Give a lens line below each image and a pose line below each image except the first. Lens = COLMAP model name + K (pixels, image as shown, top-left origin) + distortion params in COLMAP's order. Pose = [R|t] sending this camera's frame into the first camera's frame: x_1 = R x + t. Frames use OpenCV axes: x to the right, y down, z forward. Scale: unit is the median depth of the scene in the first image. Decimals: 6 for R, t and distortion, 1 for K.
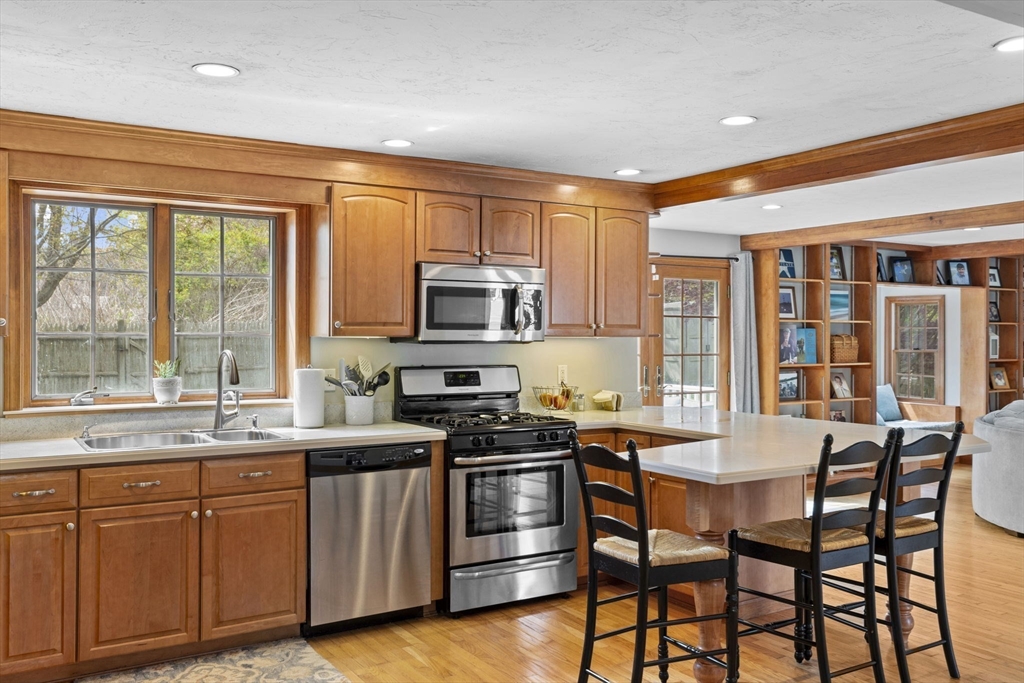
lens RADIAL K [[980.9, 0, 508.2], [0, 980.9, 335.7], [0, 0, 1]] dist [0.009405, 0.020752]
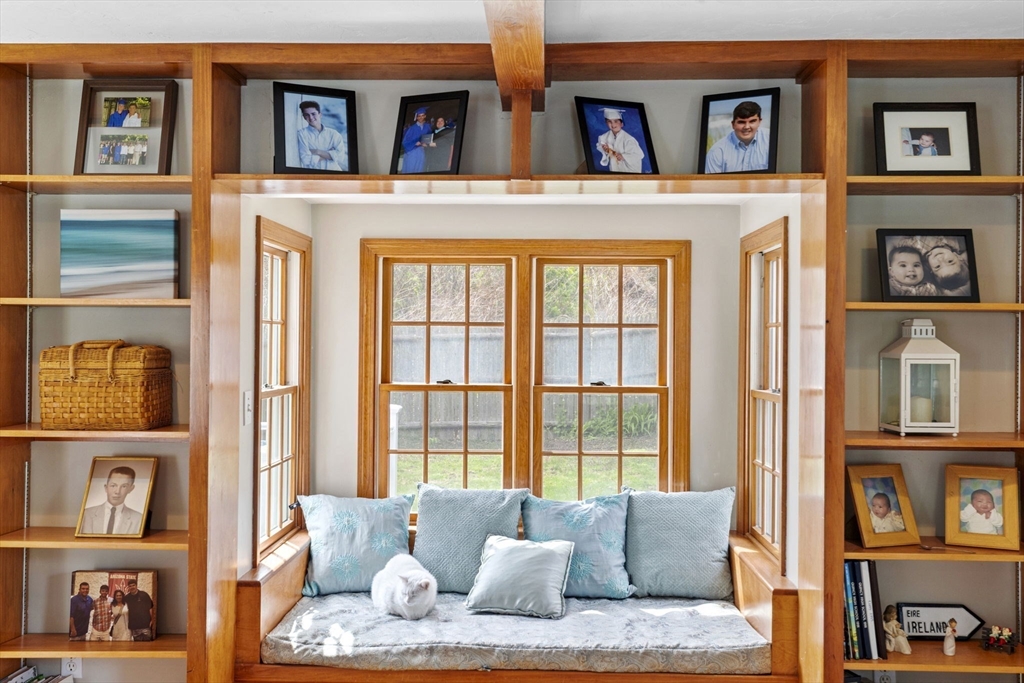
lens RADIAL K [[980.9, 0, 508.2], [0, 980.9, 335.7], [0, 0, 1]] dist [0.009405, 0.020752]
pose [[0.817666, 0.003637, -0.575682, 0.637858], [-0.007022, 0.999969, -0.003656, -0.003048], [0.575651, 0.007032, 0.817666, 0.809719]]
